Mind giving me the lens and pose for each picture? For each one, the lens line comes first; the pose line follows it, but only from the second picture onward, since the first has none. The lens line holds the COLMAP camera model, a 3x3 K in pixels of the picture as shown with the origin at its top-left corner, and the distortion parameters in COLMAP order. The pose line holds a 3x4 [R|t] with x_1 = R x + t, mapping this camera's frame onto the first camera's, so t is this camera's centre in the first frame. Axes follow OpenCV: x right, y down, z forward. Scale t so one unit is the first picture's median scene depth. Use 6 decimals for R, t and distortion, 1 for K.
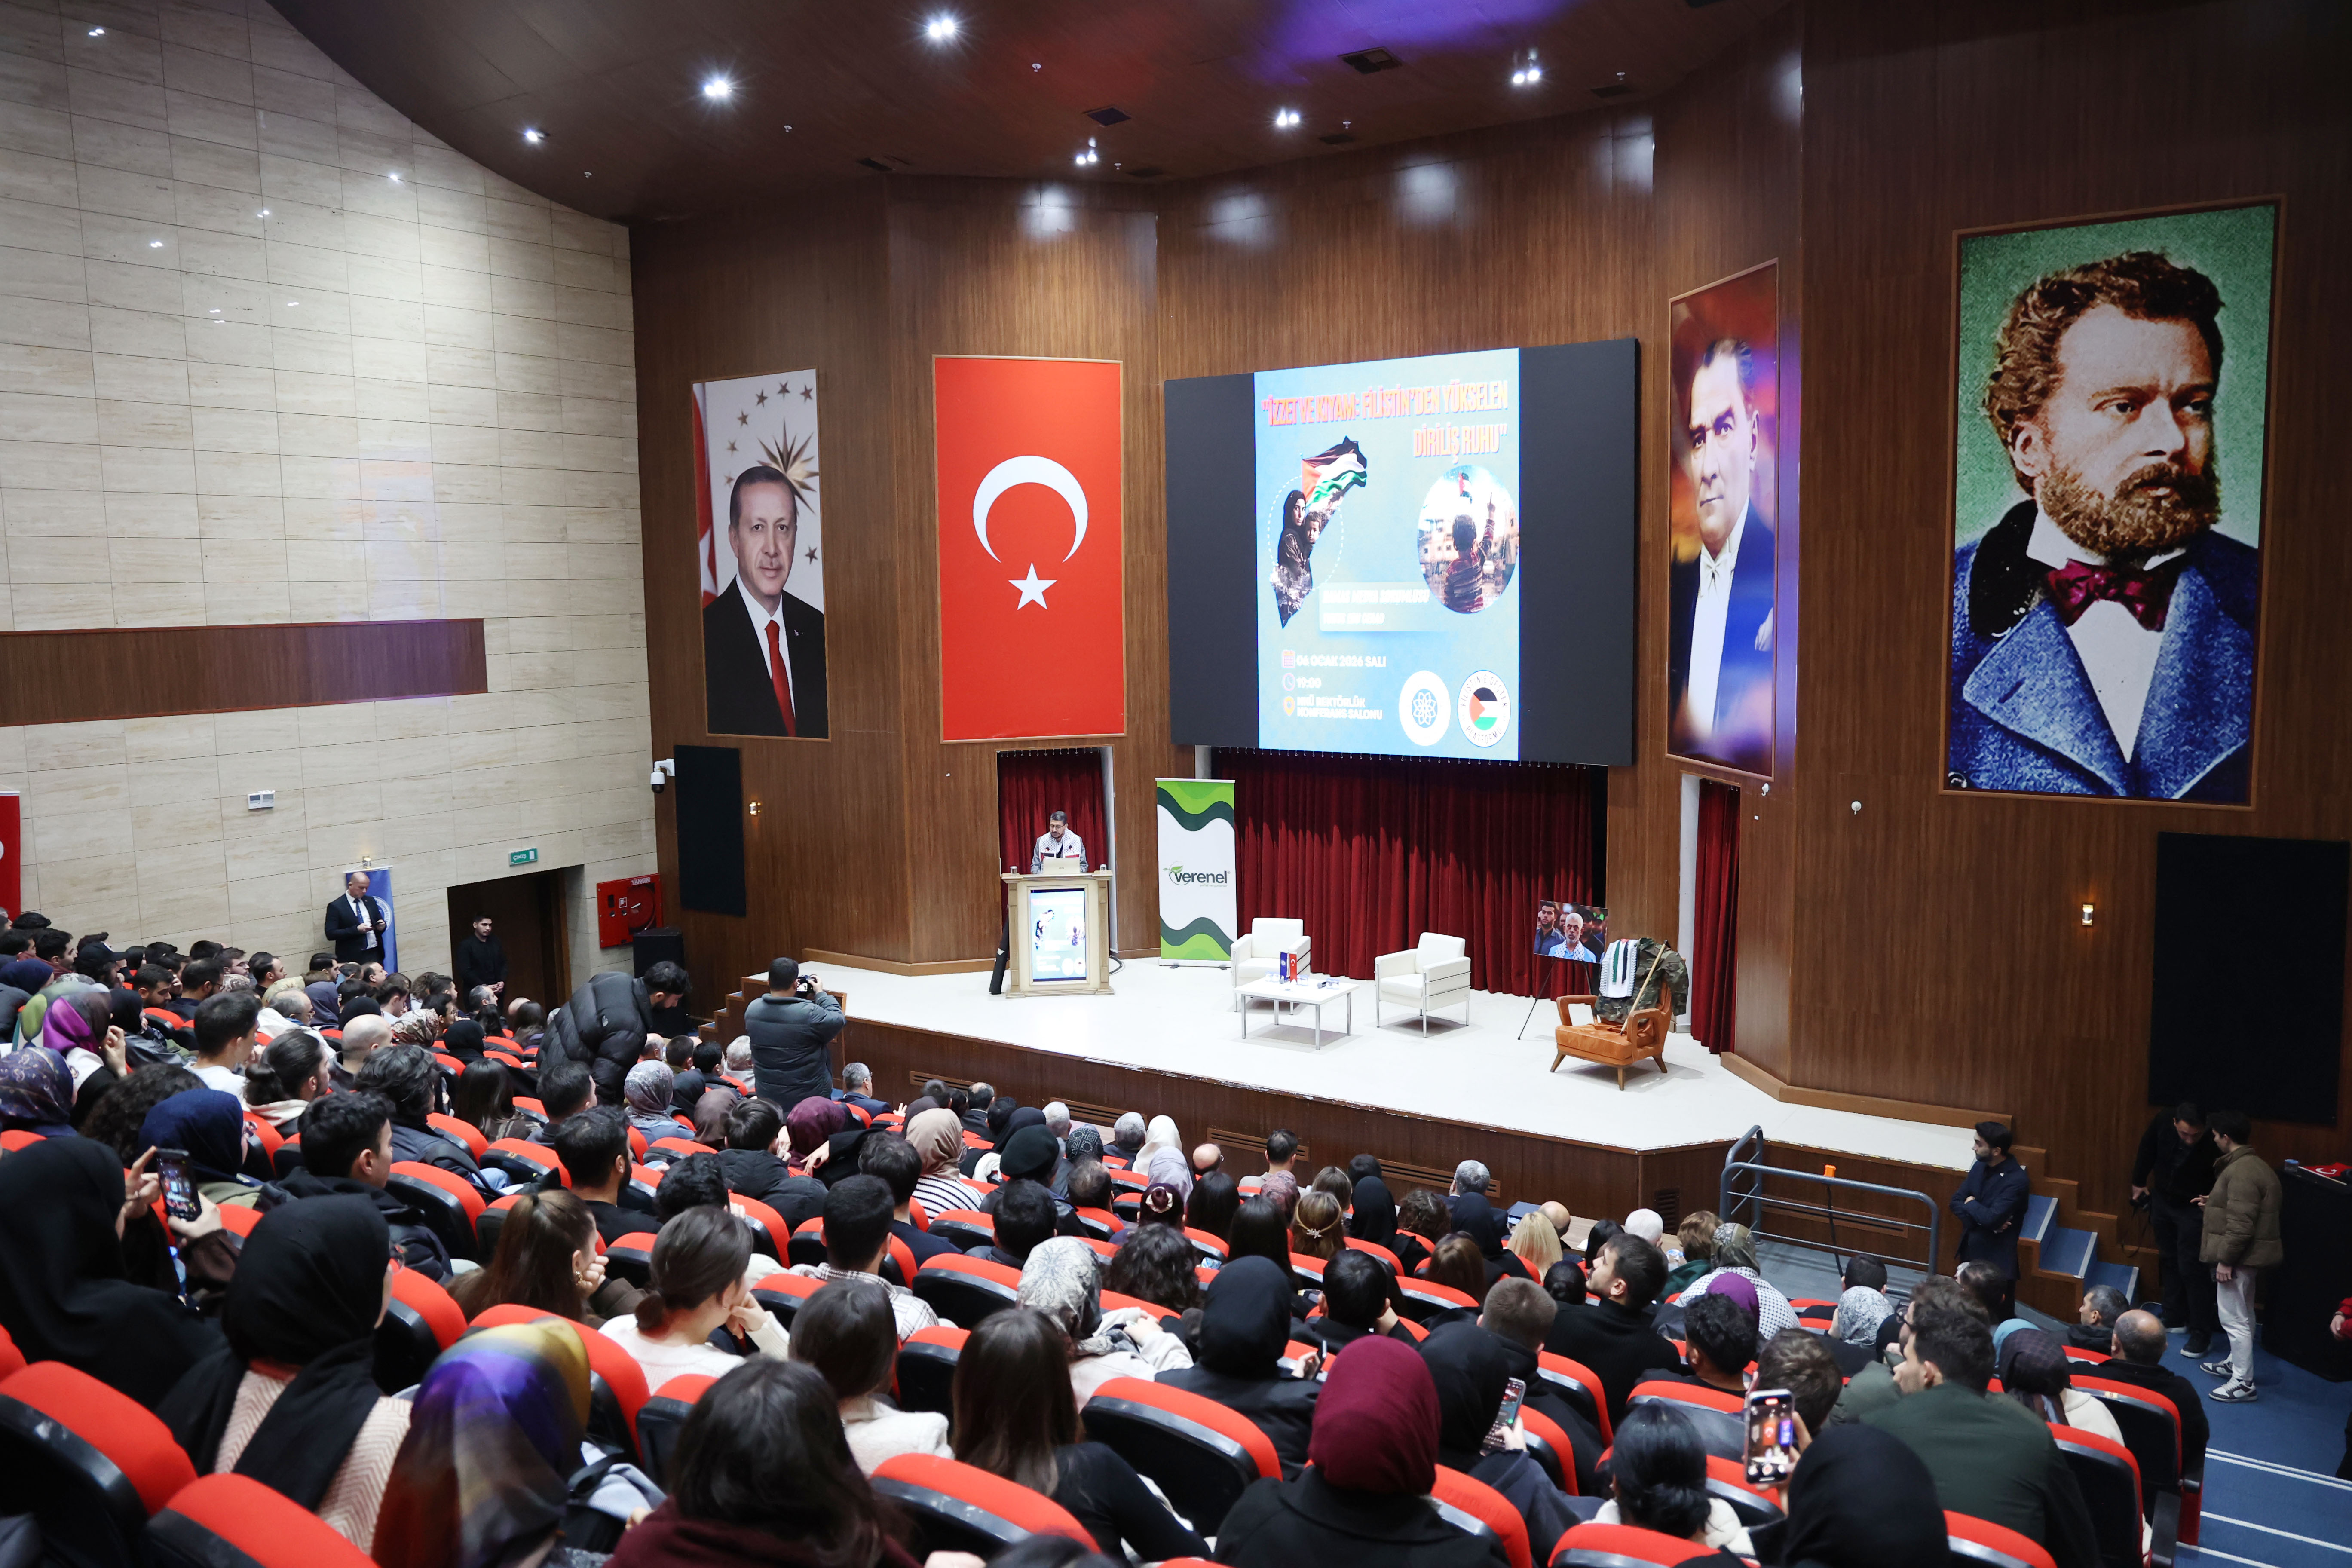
lens RADIAL K [[1681.6, 0, 1176.0], [0, 1681.6, 784.0], [0, 0, 1]] dist [-0.042797, 0.038247]
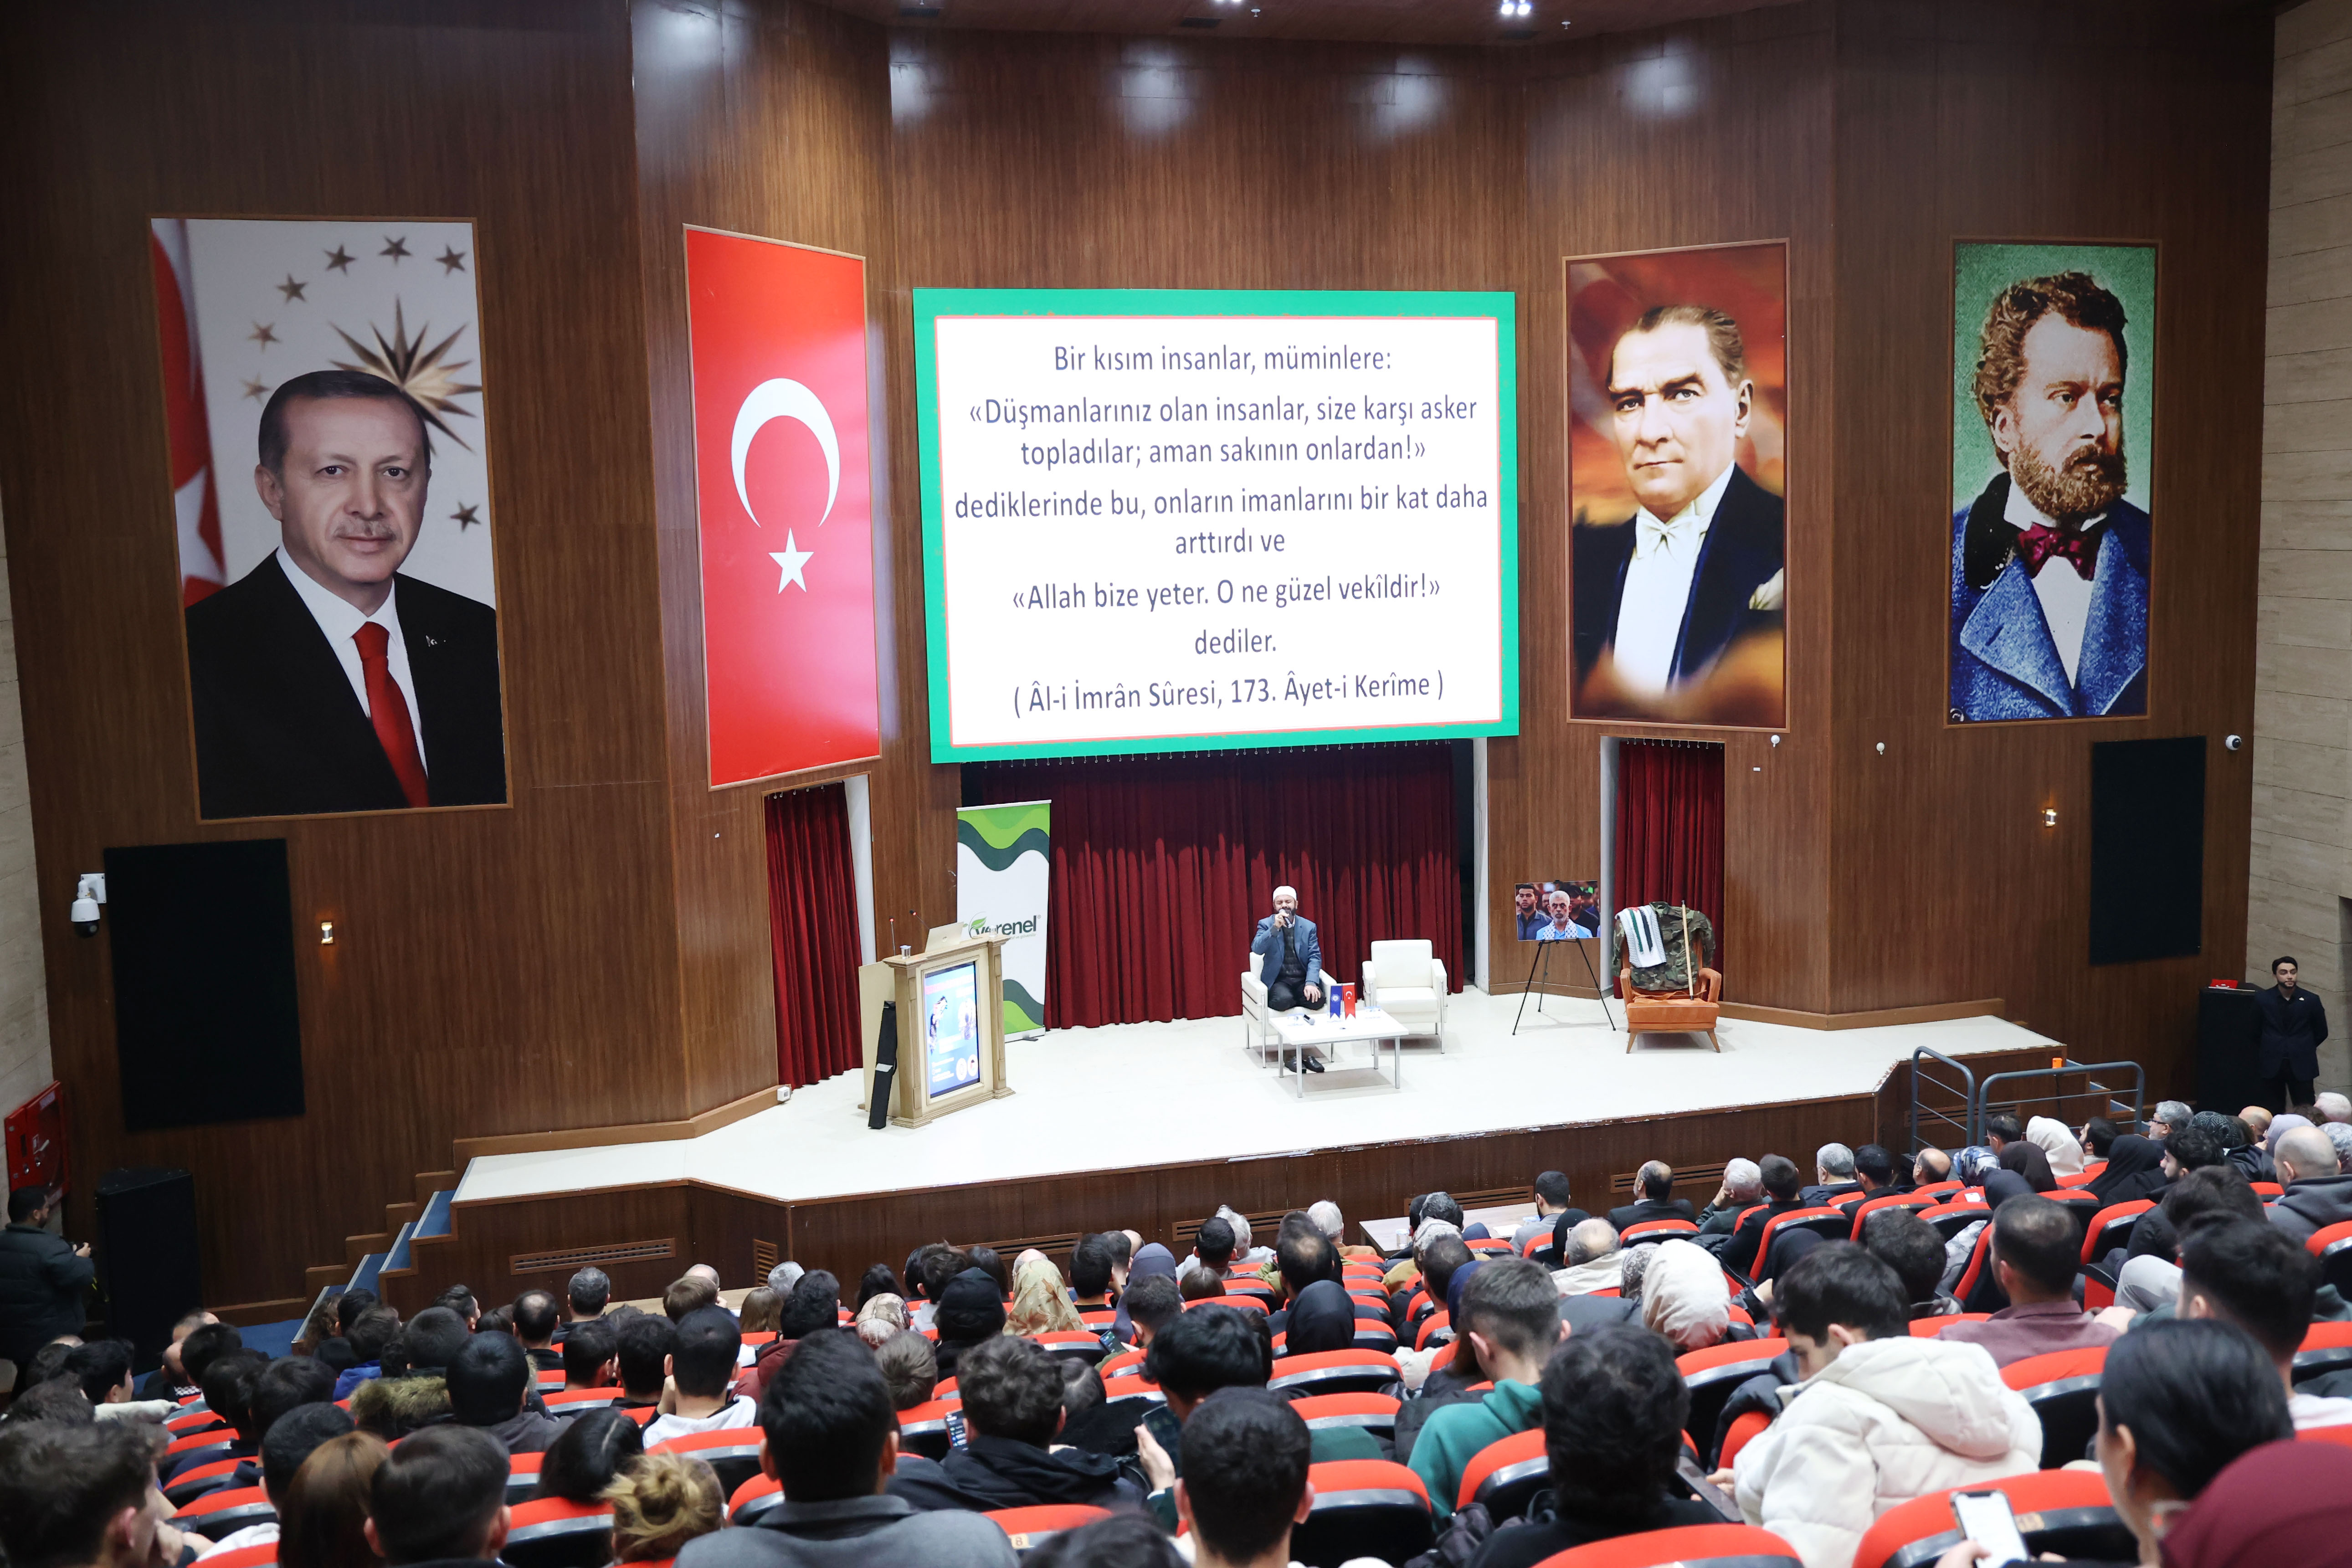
lens RADIAL K [[2033.1, 0, 1177.1], [0, 2033.1, 746.8], [0, 0, 1]] dist [-0.010348, 0.002762]
pose [[0.683034, -0.083471, 0.725601, -0.918799], [0.095348, 0.995137, 0.024723, -0.066780], [-0.724136, 0.052298, 0.687671, 0.436911]]
